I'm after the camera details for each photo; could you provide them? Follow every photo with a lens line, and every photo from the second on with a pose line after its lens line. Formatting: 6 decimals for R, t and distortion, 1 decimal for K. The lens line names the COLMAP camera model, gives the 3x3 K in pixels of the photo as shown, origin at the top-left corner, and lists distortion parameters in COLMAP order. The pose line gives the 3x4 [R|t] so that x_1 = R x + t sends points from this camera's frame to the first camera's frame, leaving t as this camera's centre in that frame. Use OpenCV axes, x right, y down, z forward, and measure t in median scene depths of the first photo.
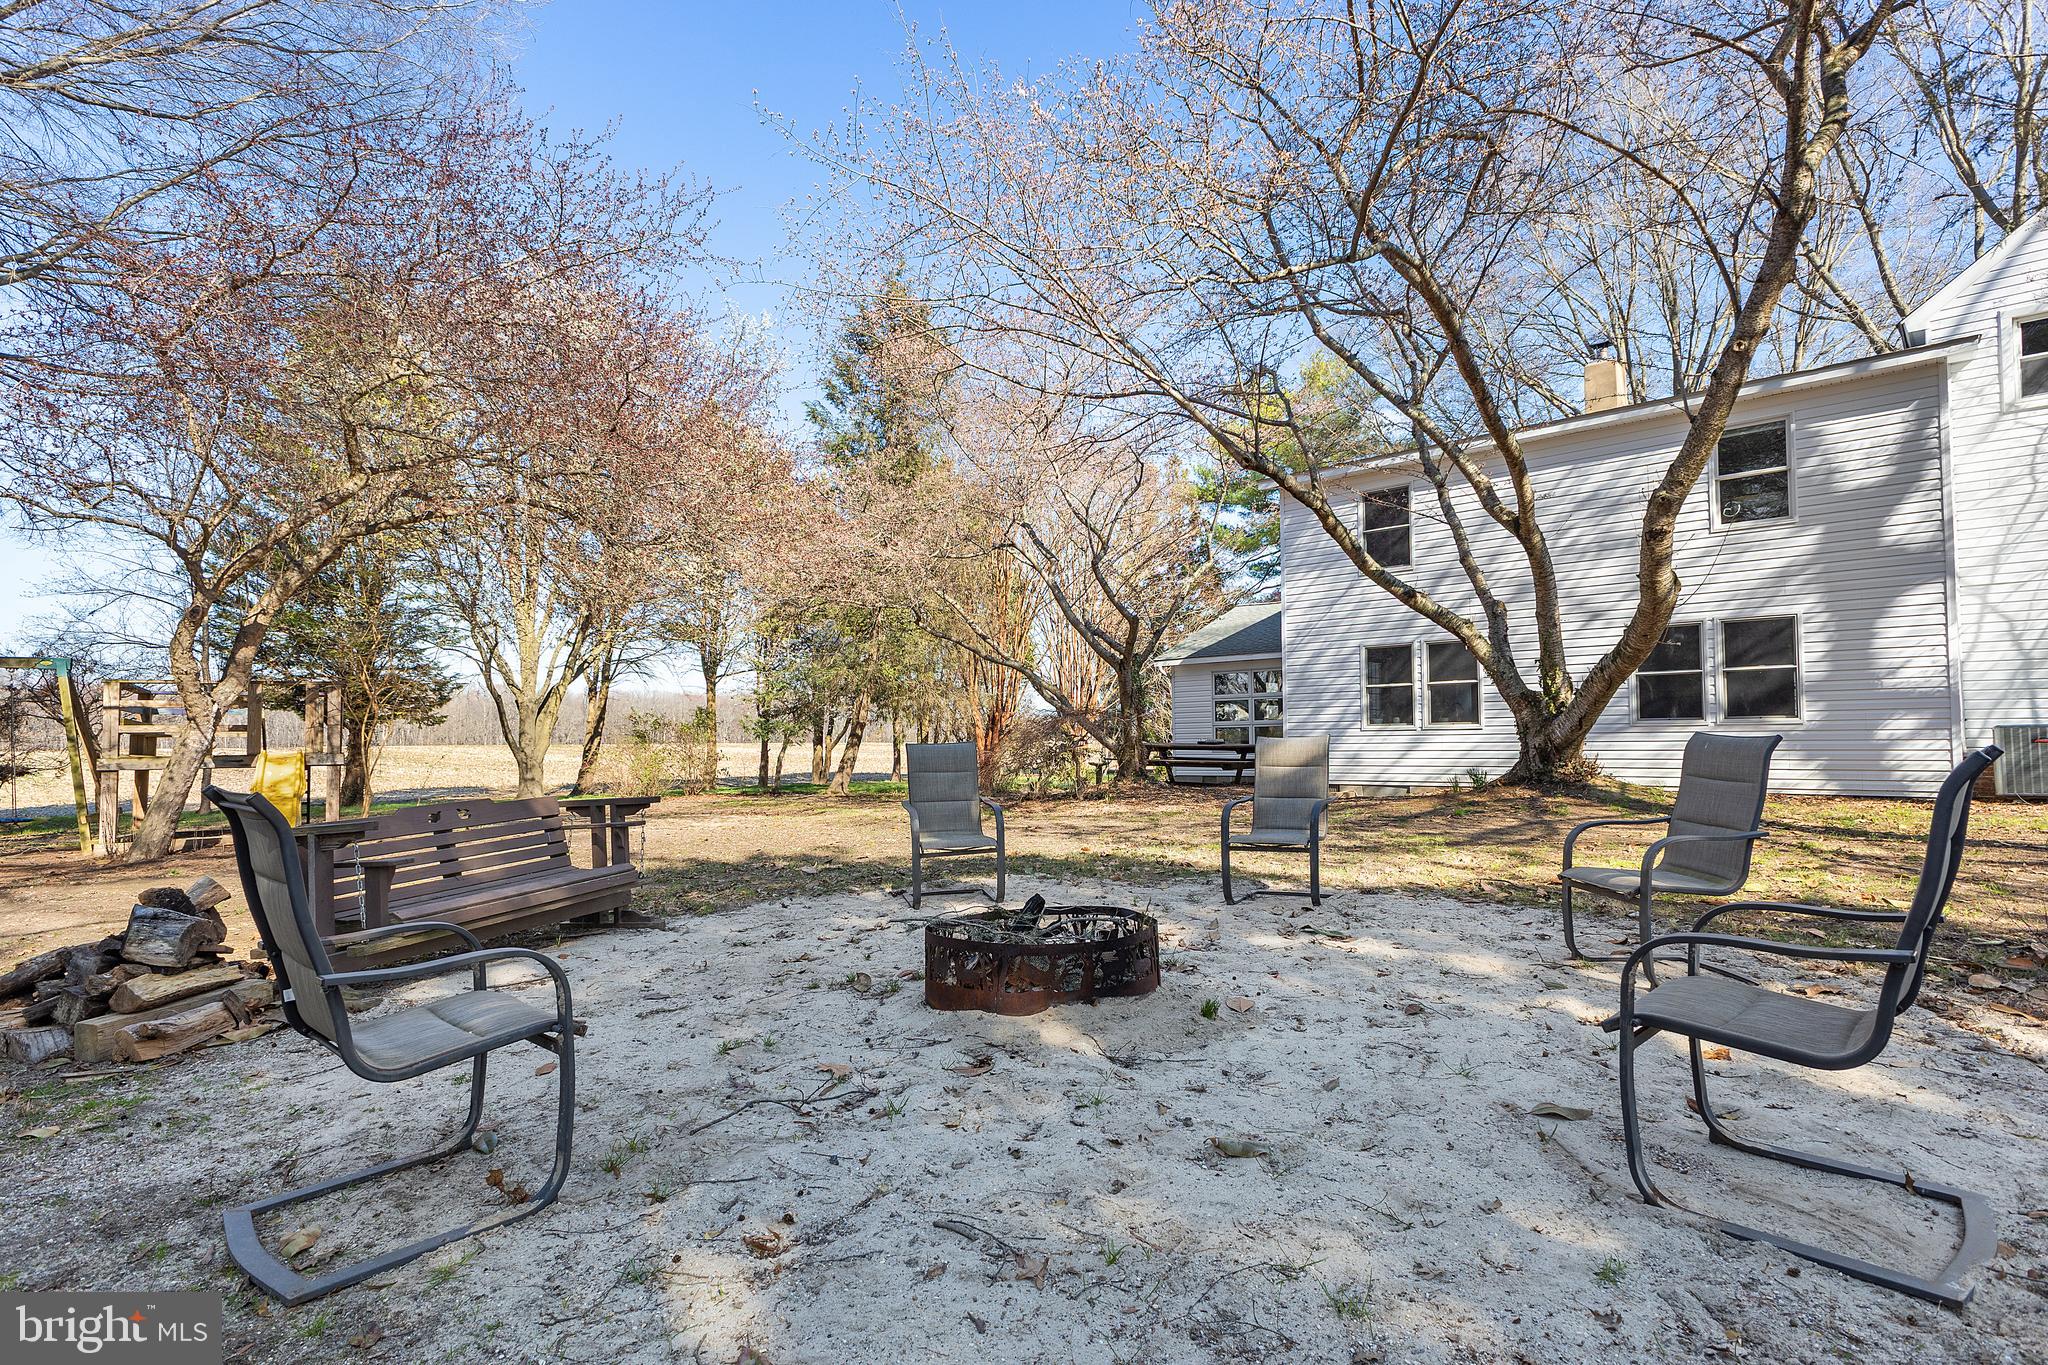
lens RADIAL K [[993.7, 0, 1021.0], [0, 993.7, 690.4], [0, 0, 1]] dist [-0.000044, -0.000019]
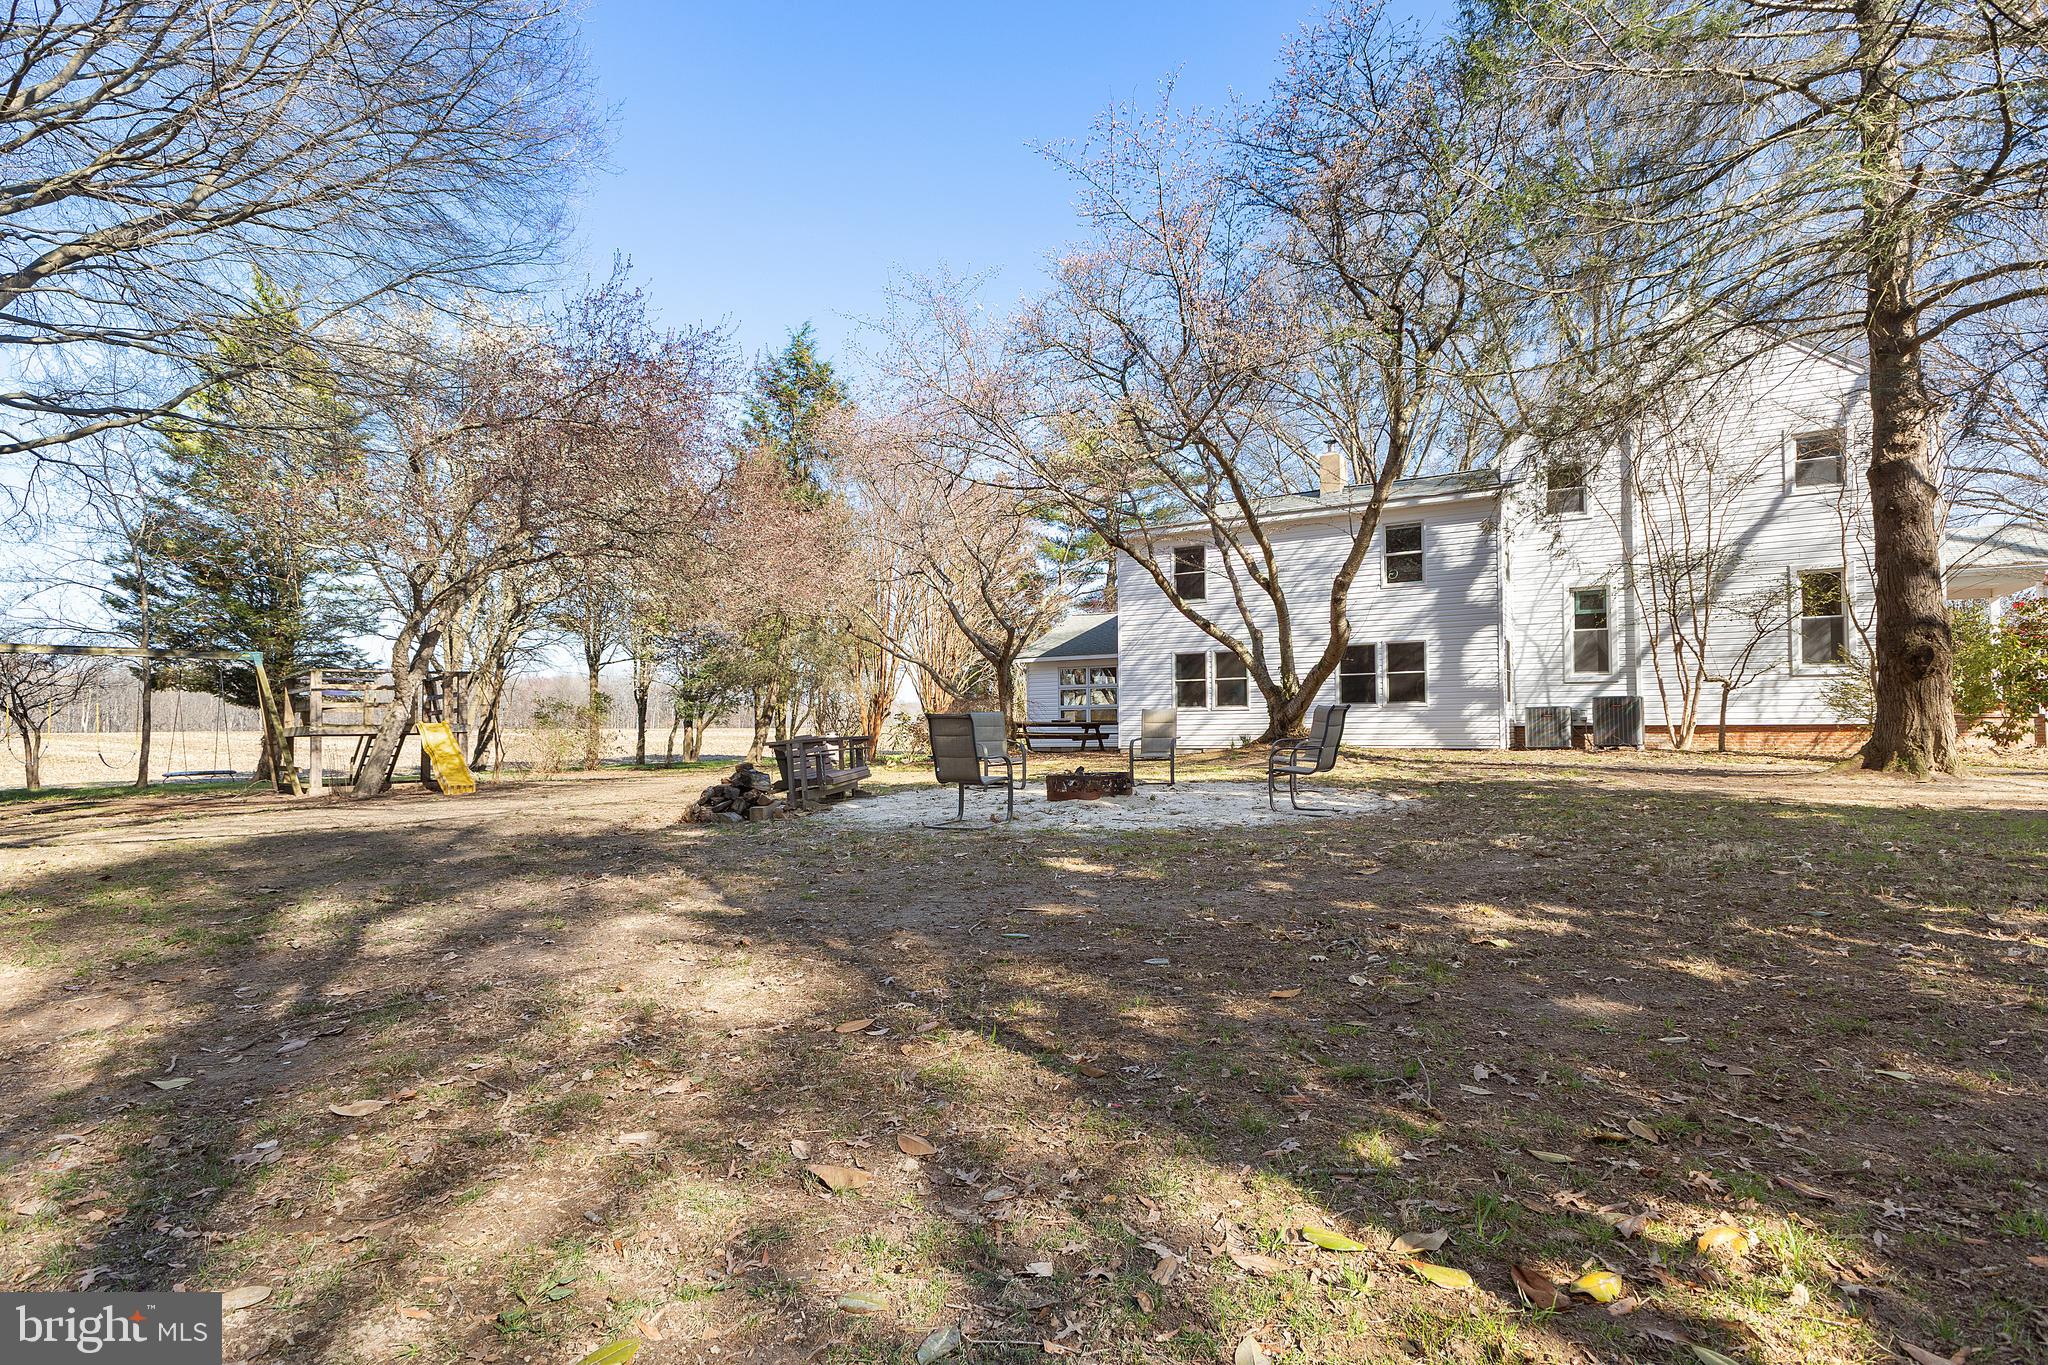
lens RADIAL K [[993.7, 0, 1025.2], [0, 993.7, 674.1], [0, 0, 1]] dist [-0.000044, -0.000019]
pose [[0.978462, 0.010512, 0.206159, -0.203820], [-0.009590, 0.999939, -0.005469, -0.005346], [-0.206204, 0.003374, 0.978503, -0.461686]]
